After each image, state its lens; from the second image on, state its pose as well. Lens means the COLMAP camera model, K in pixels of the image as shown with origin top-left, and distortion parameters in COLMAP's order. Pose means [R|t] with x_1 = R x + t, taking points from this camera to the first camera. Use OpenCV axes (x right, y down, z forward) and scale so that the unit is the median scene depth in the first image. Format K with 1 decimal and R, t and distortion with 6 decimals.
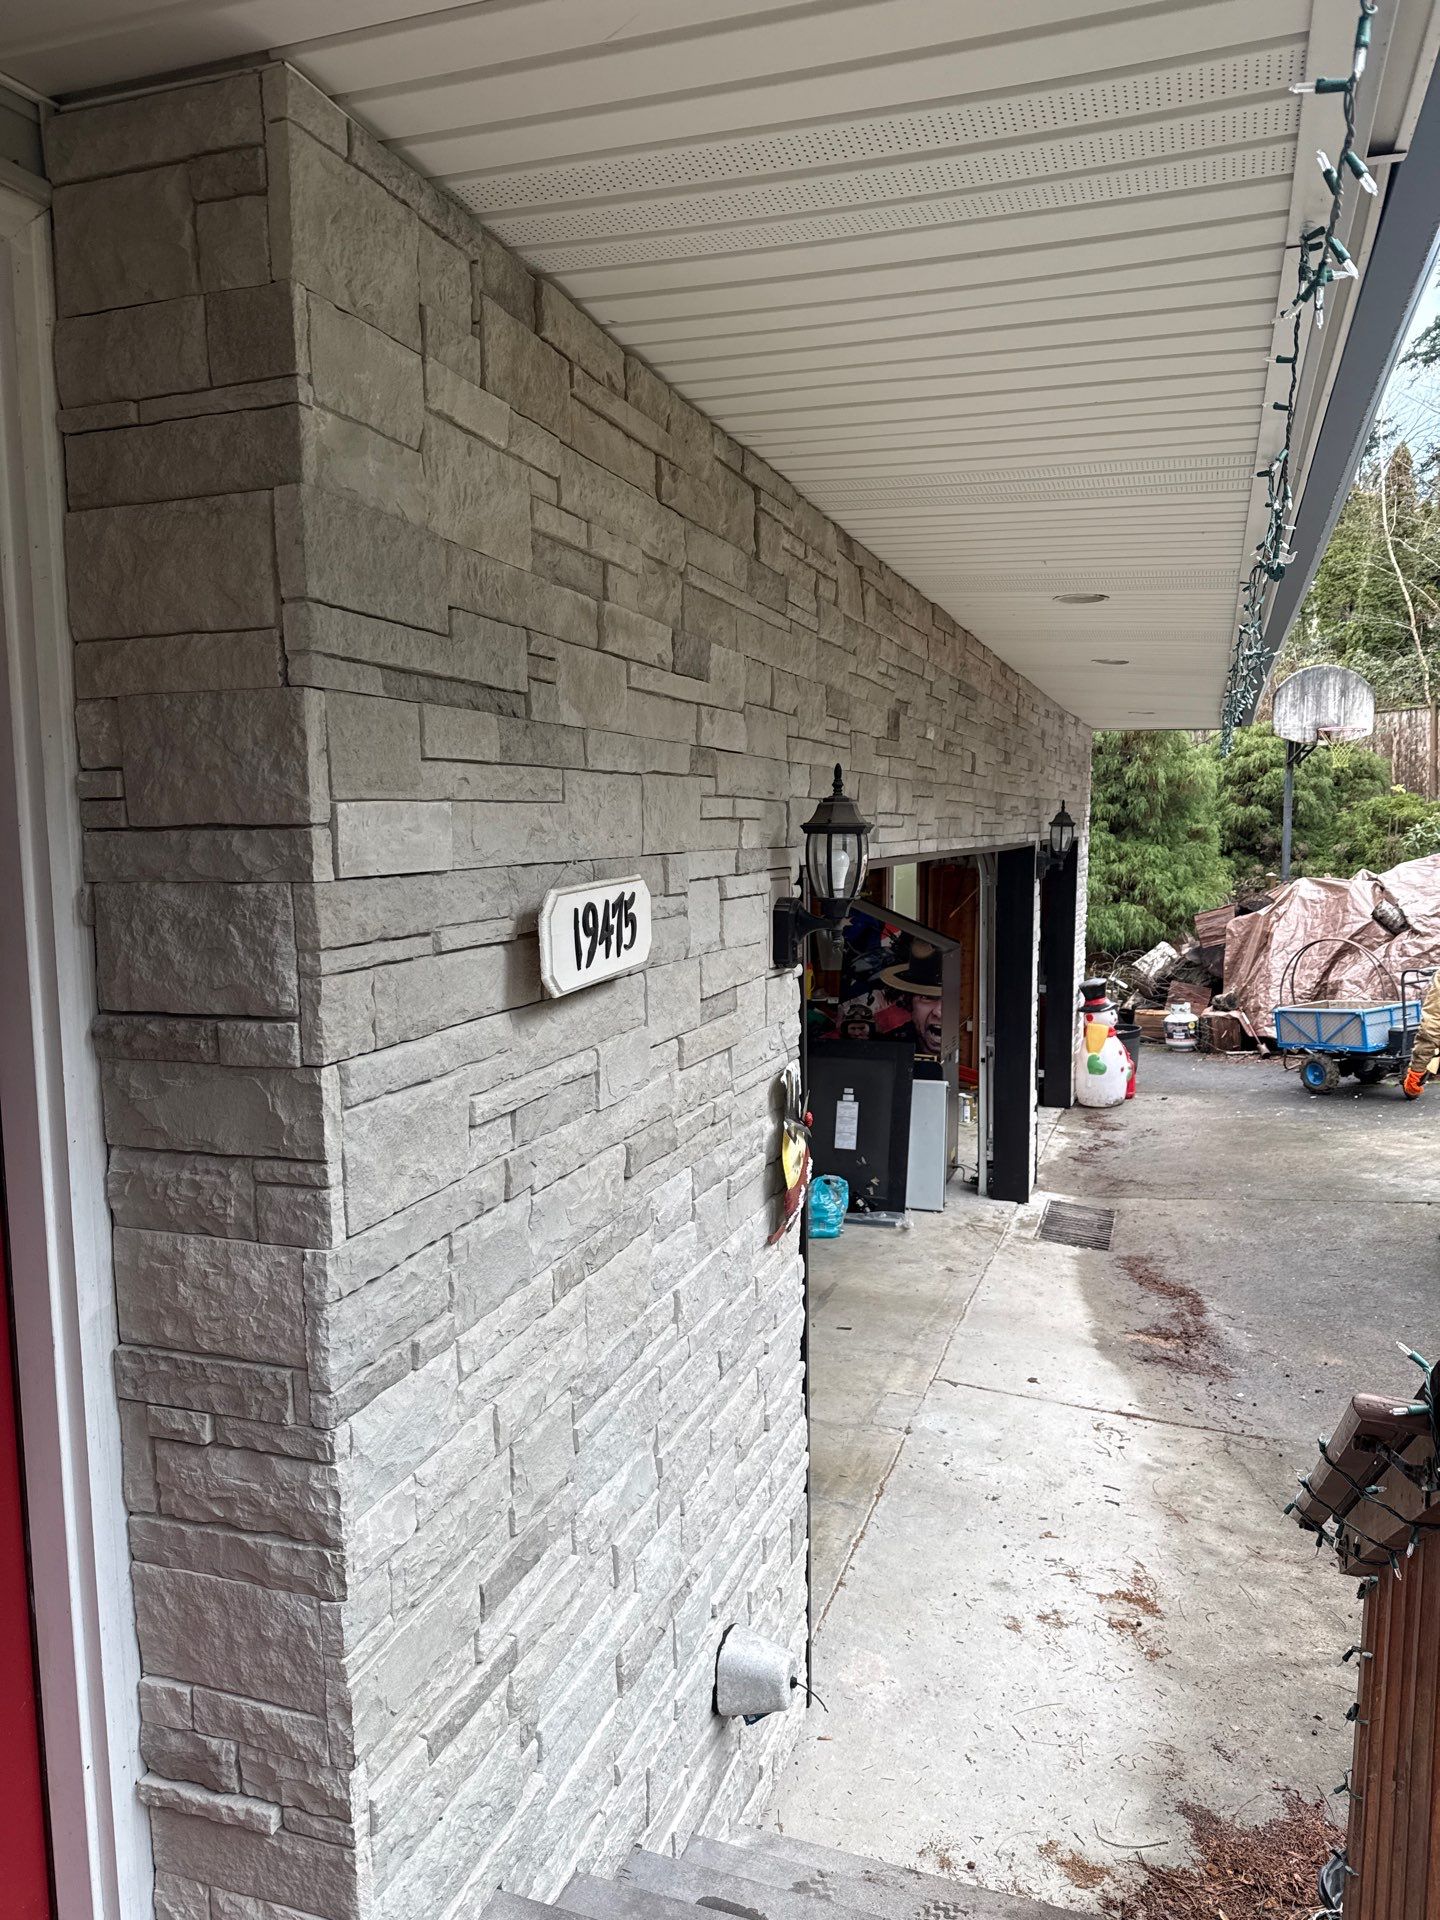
lens RADIAL K [[1391.6, 0, 720.4], [0, 1391.6, 908.0], [0, 0, 1]] dist [-0.000906, -0.001605]
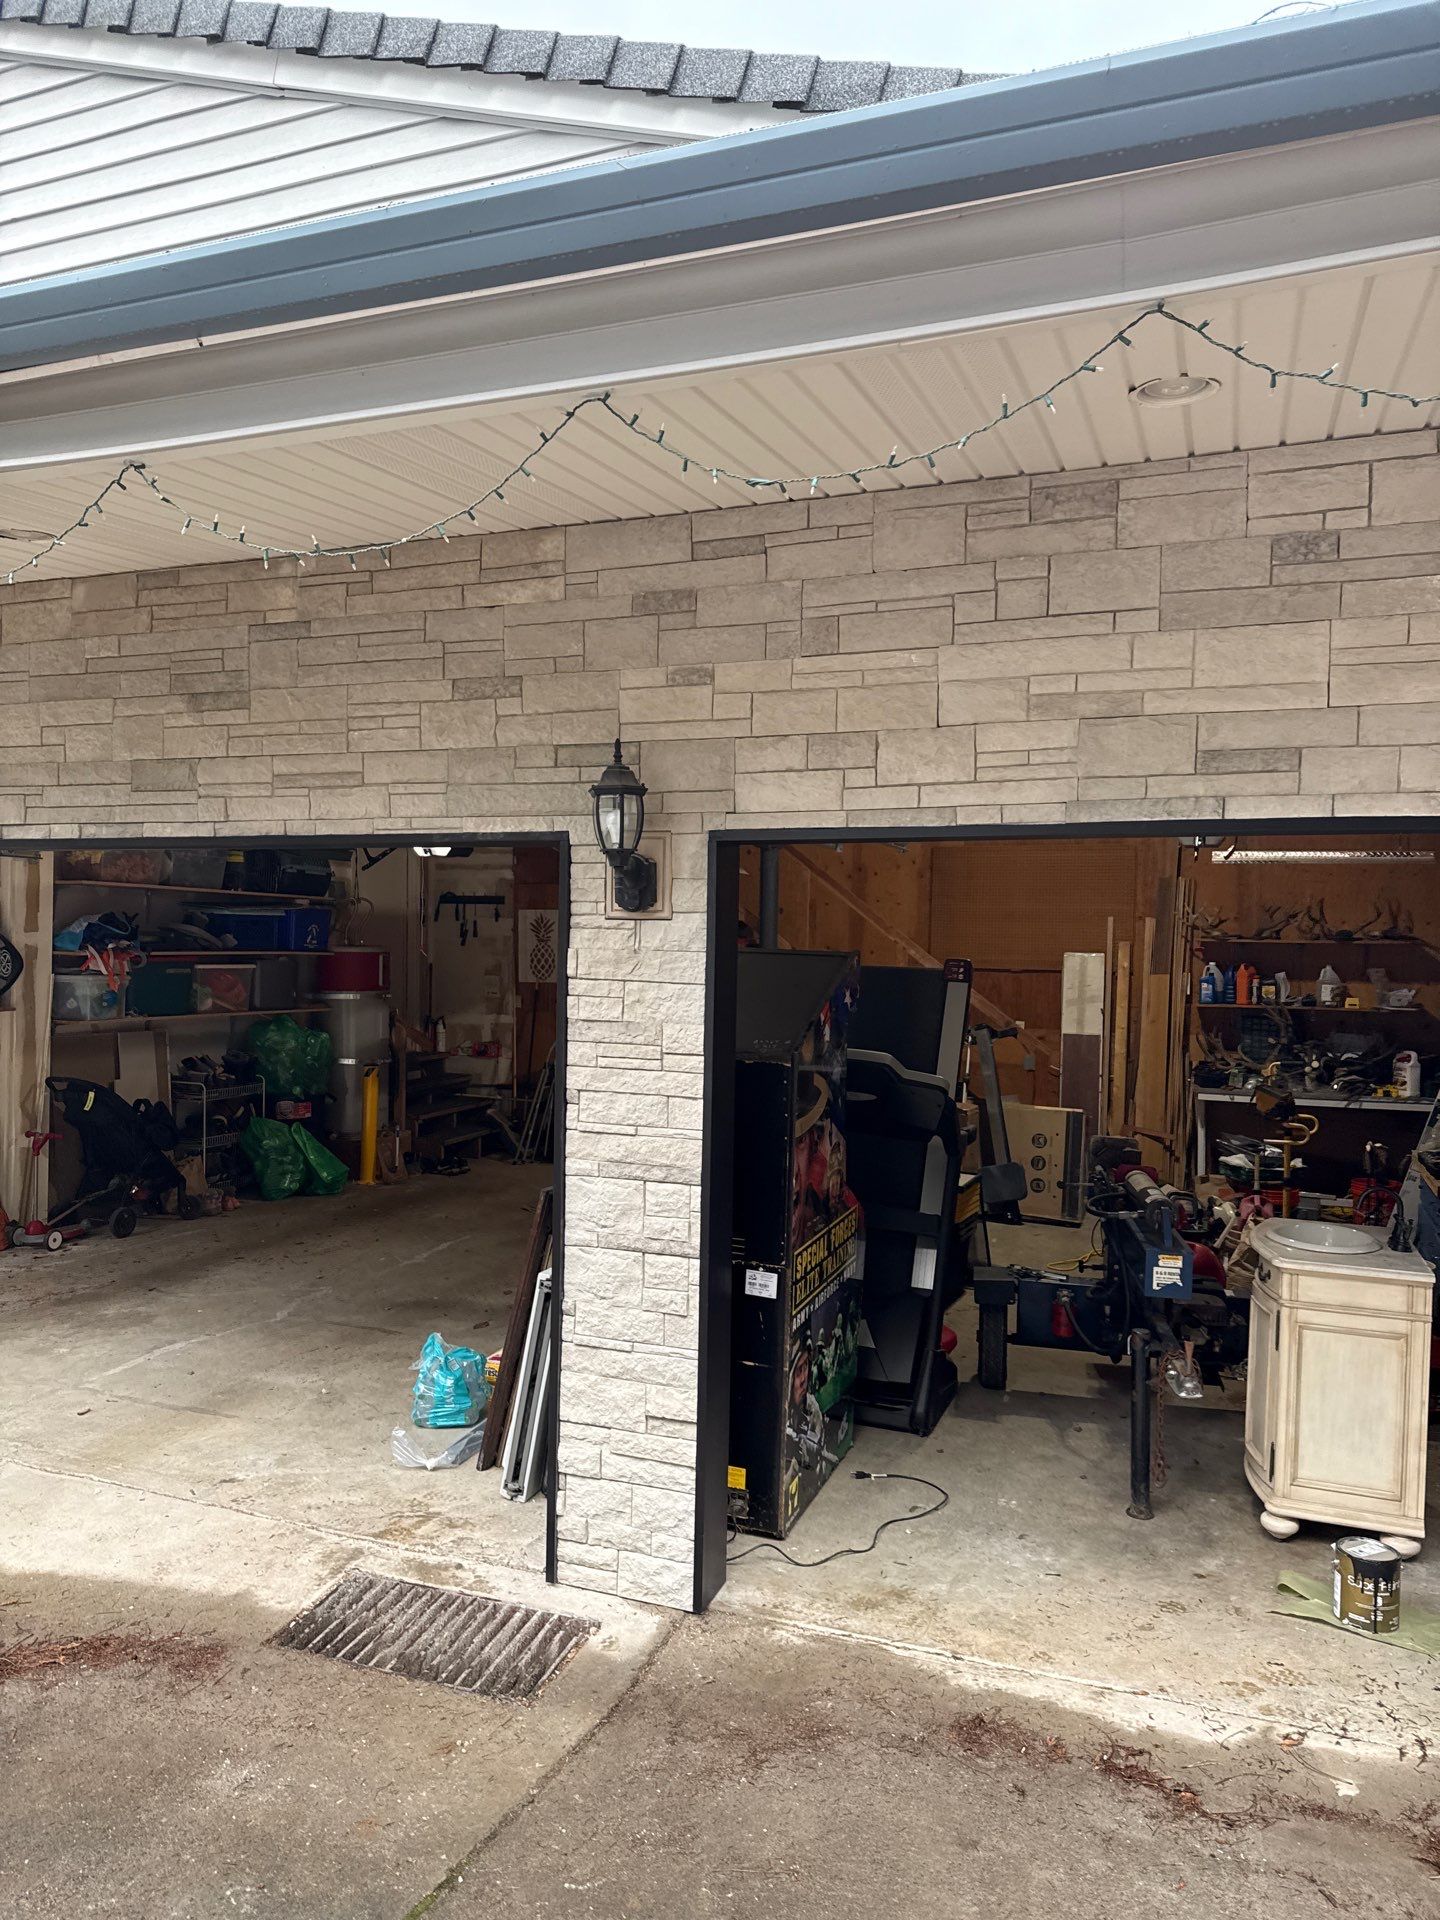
lens RADIAL K [[1357.5, 0, 720.0], [0, 1357.5, 960.0], [0, 0, 1]] dist [0.079589, -0.127275]
pose [[-0.046720, 0.004643, -0.998897, 1.372550], [-0.082207, 0.996579, 0.008477, -0.027317], [0.995520, 0.082513, -0.046178, 2.094664]]
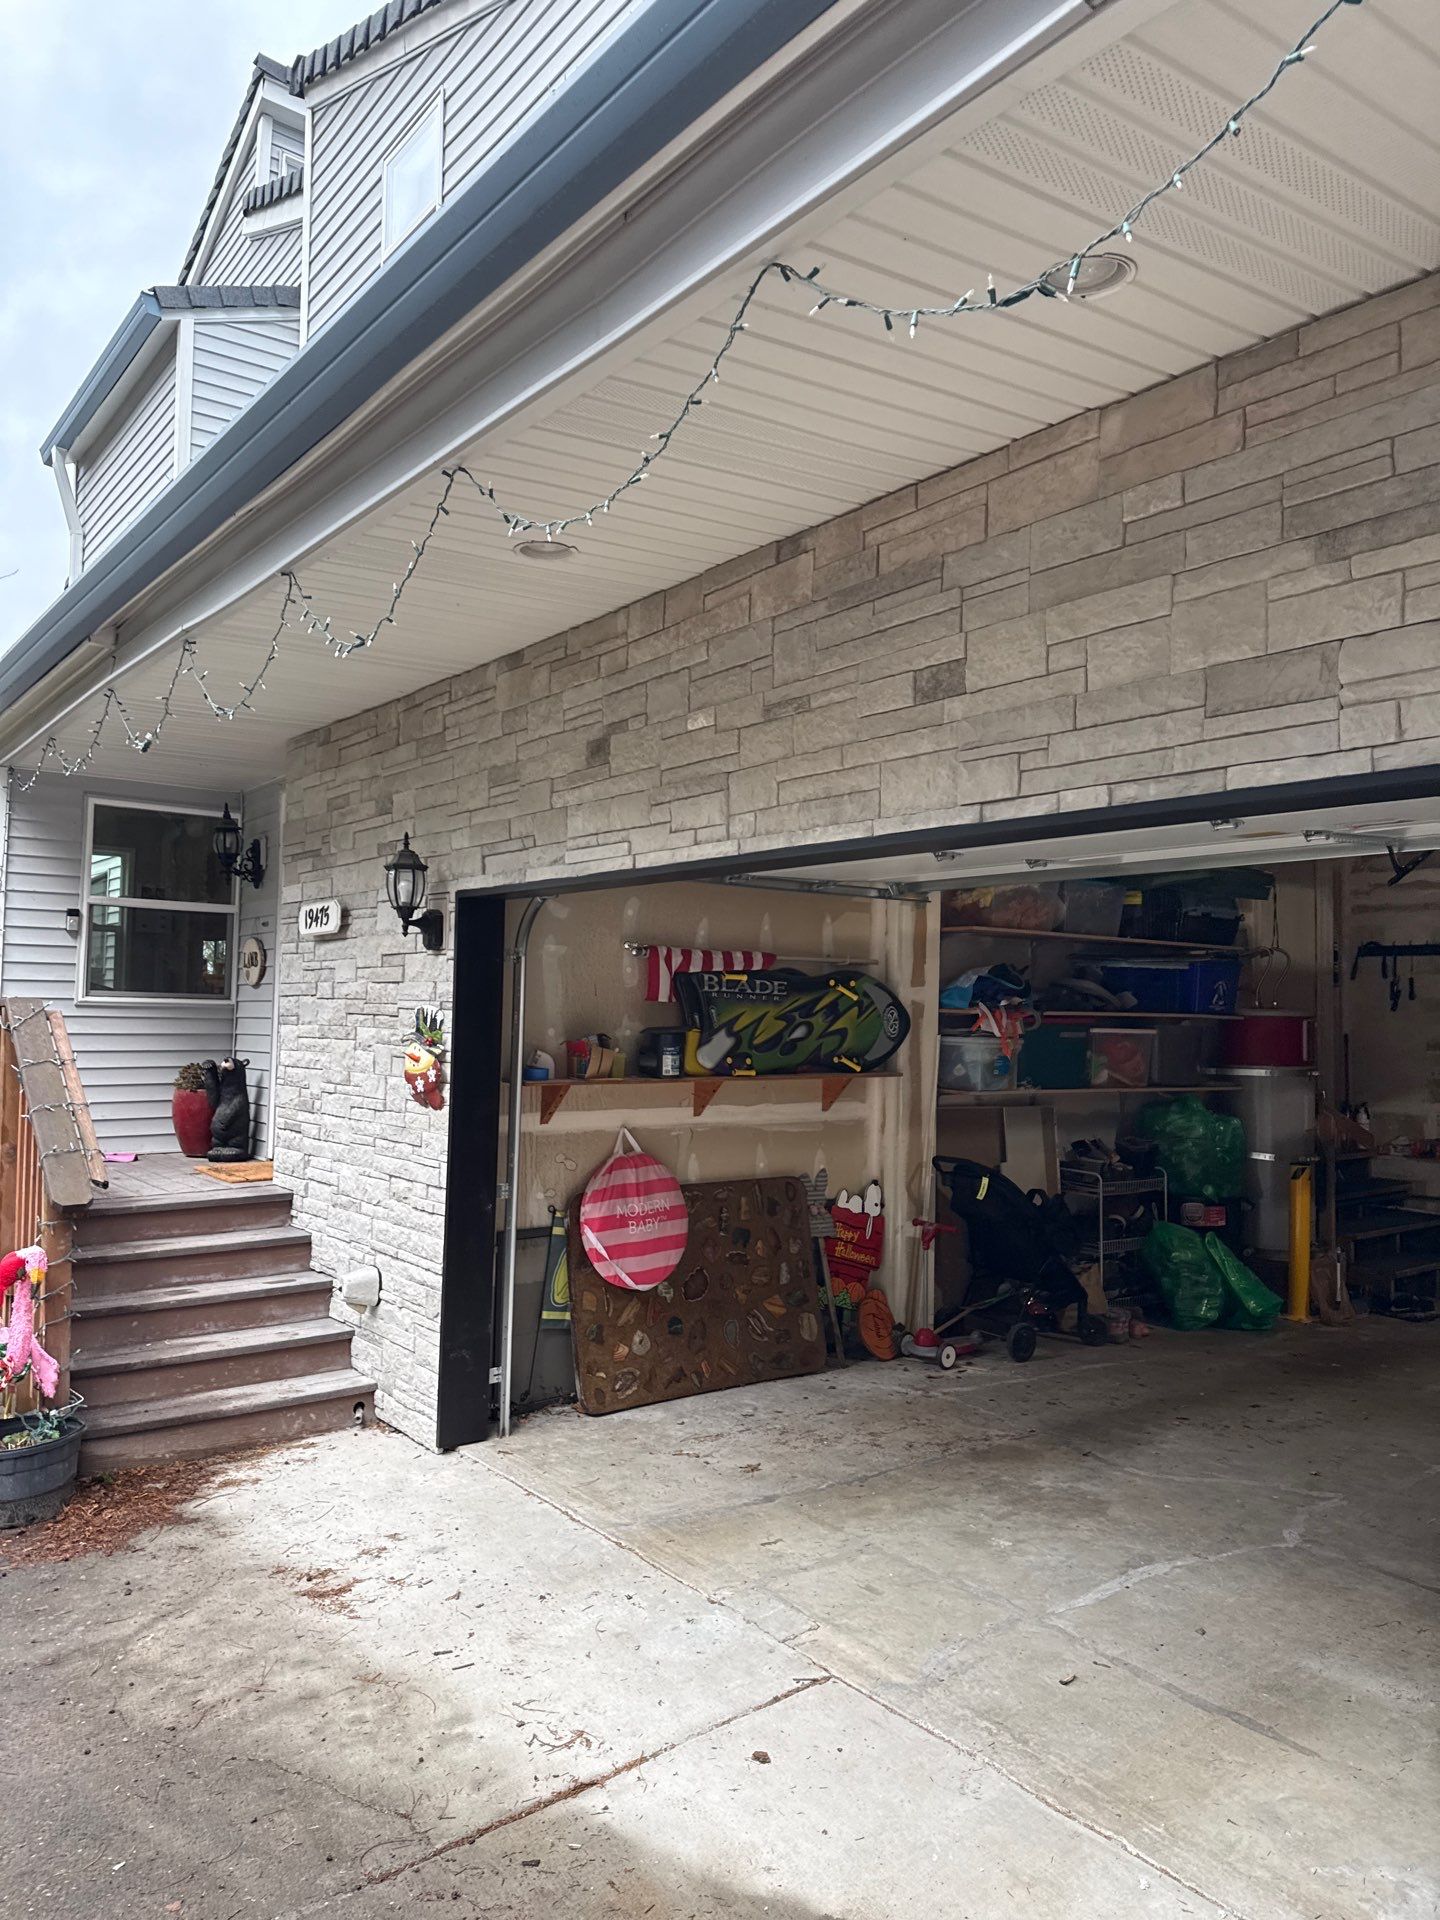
lens RADIAL K [[1357.5, 0, 720.0], [0, 1357.5, 960.0], [0, 0, 1]] dist [0.079589, -0.127275]
pose [[-0.561185, -0.047185, -0.826345, 0.979336], [-0.080340, 0.996765, -0.002356, 0.022661], [0.823782, 0.065066, -0.563160, 1.757925]]
